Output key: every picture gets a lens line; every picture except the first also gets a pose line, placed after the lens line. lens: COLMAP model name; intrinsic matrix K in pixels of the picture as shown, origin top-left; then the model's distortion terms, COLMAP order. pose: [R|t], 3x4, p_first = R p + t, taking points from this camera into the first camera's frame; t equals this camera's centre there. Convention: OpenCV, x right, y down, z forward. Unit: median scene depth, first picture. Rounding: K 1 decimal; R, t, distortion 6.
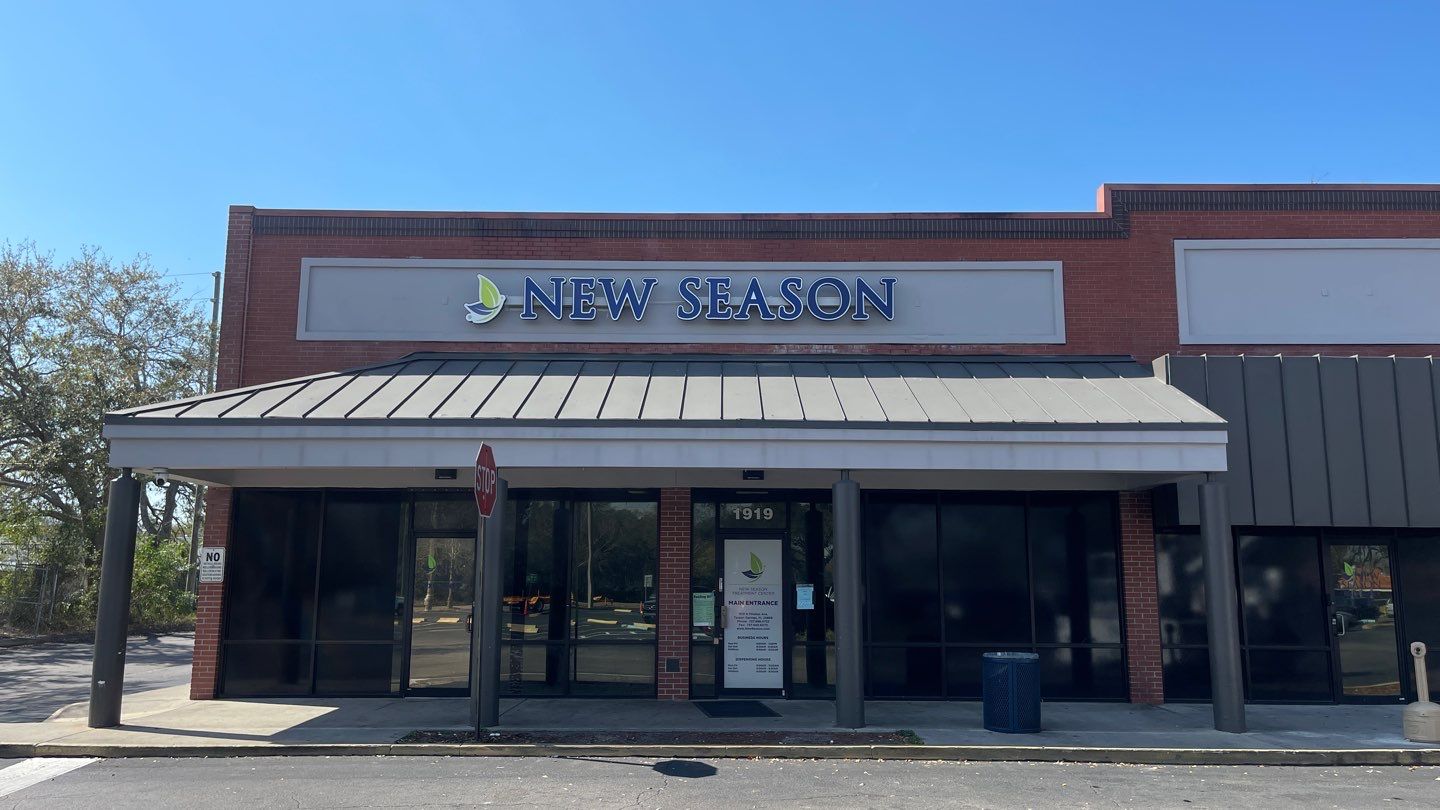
lens RADIAL K [[1102.1, 0, 724.9], [0, 1102.1, 411.2], [0, 0, 1]] dist [0.040165, -0.040079]
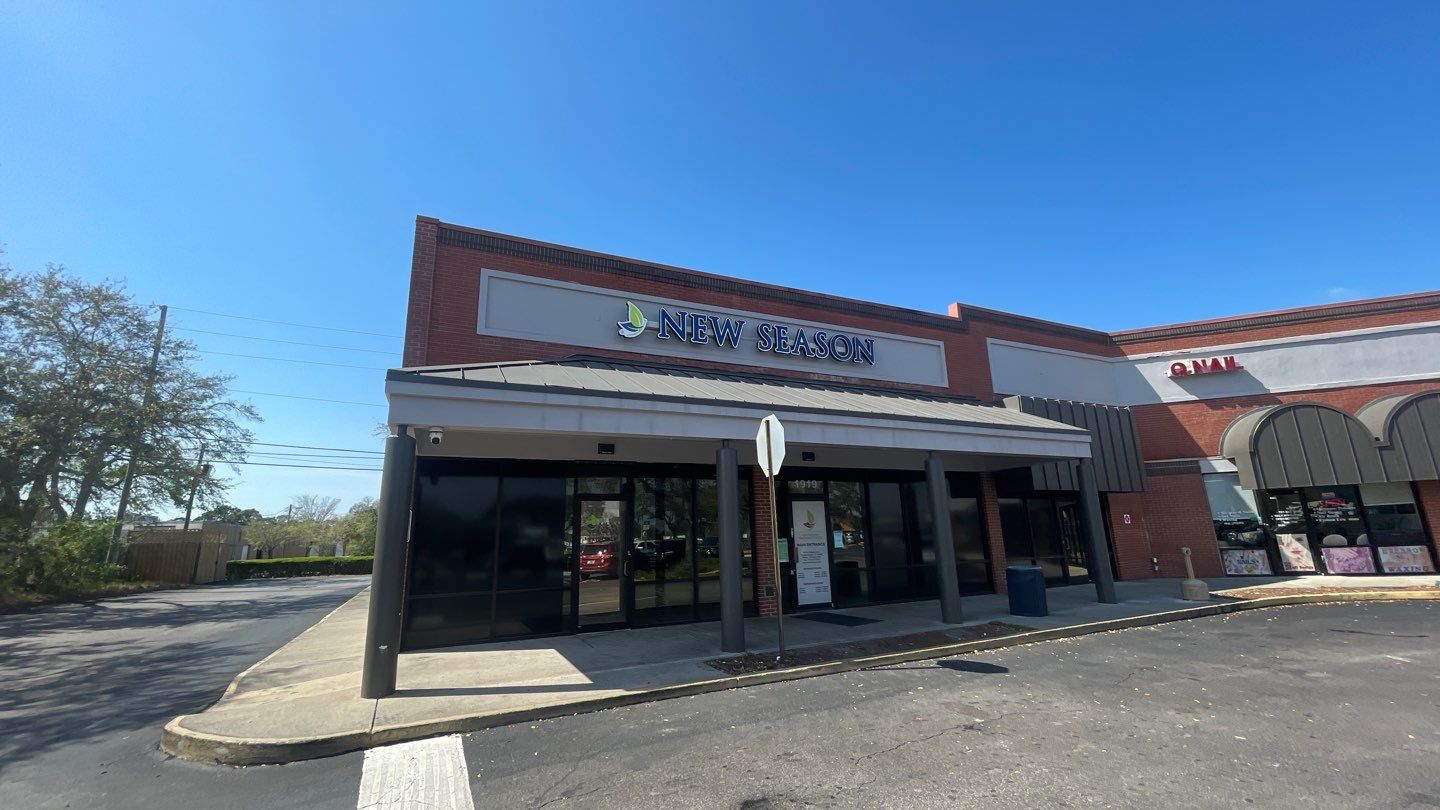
lens RADIAL K [[585.6, 0, 719.6], [0, 585.6, 400.0], [0, 0, 1]] dist [-0.003962, 0.000224]
pose [[0.898663, 0.069646, 0.433075, -0.422461], [-0.033029, 0.995256, -0.091516, 0.055552], [-0.437394, 0.067938, 0.896700, 0.329570]]
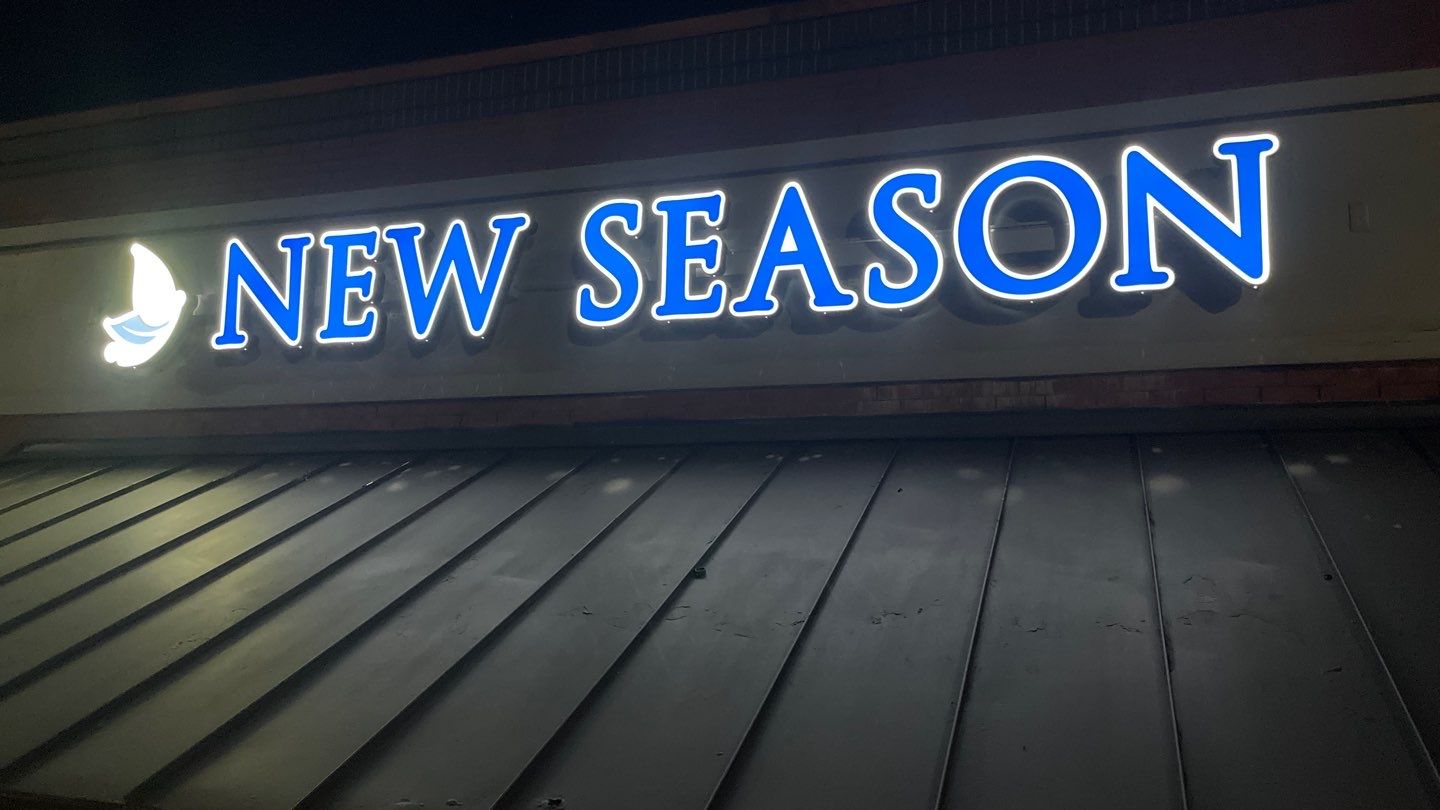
lens RADIAL K [[1102.1, 0, 717.2], [0, 1102.1, 409.3], [0, 0, 1]] dist [0.040165, -0.040079]
pose [[0.945035, -0.035915, -0.324991, 0.110824], [0.032268, 0.999341, -0.016606, -0.050074], [0.325373, 0.005206, 0.945571, 0.685551]]
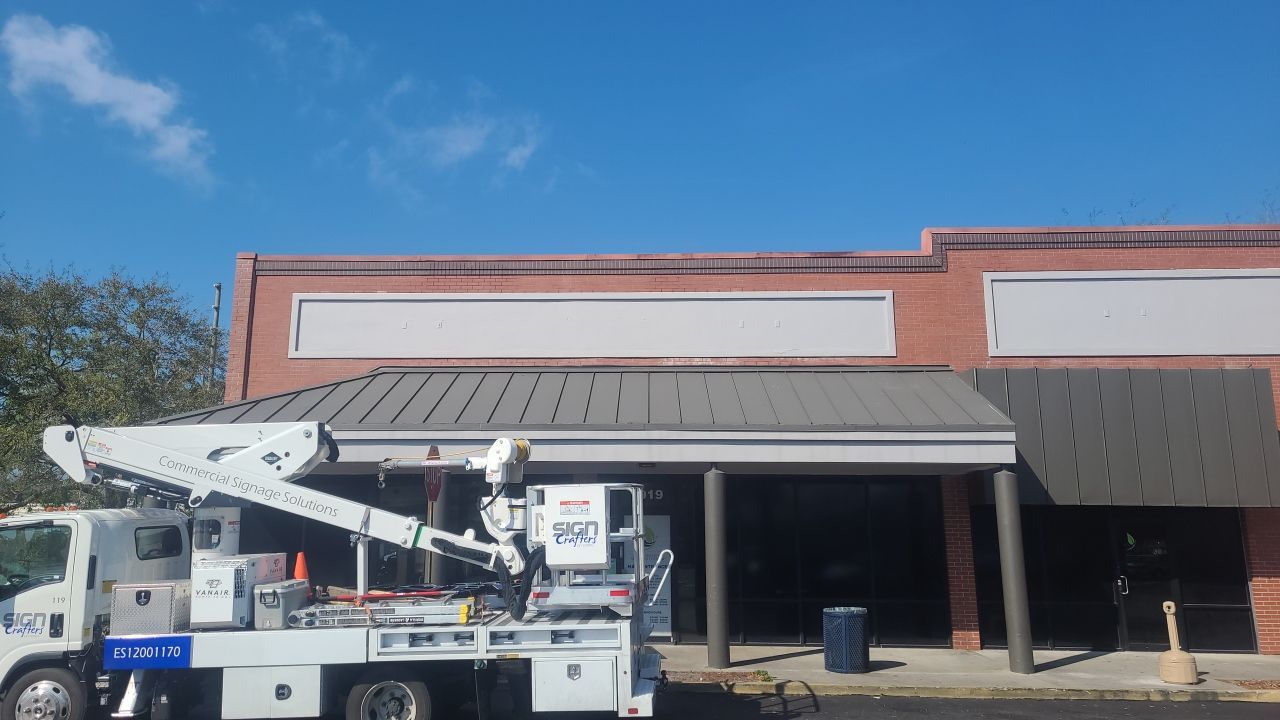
lens RADIAL K [[969.0, 0, 624.7], [0, 969.0, 332.7], [0, 0, 1]] dist [0.026770, 0.016833]
pose [[0.999580, -0.008035, -0.027828, 0.031868], [0.006532, 0.998536, -0.053690, -0.030675], [0.028219, 0.053486, 0.998170, -0.107036]]
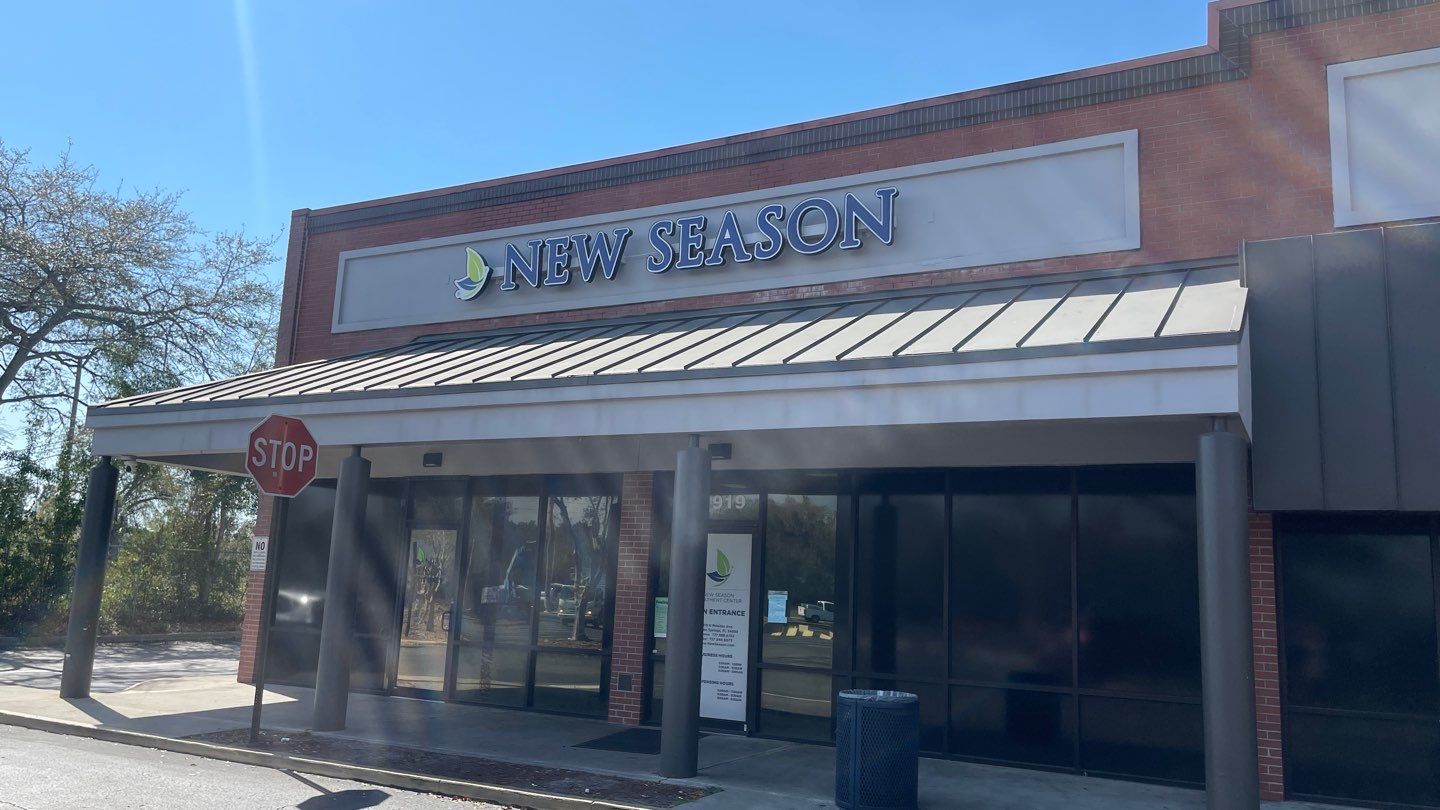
lens RADIAL K [[1102.1, 0, 715.0], [0, 1102.1, 414.1], [0, 0, 1]] dist [0.040165, -0.040079]
pose [[0.877393, -0.044240, -0.477729, 0.402158], [0.035075, 0.998990, -0.028094, 0.050513], [0.478489, 0.007894, 0.878058, 0.282543]]
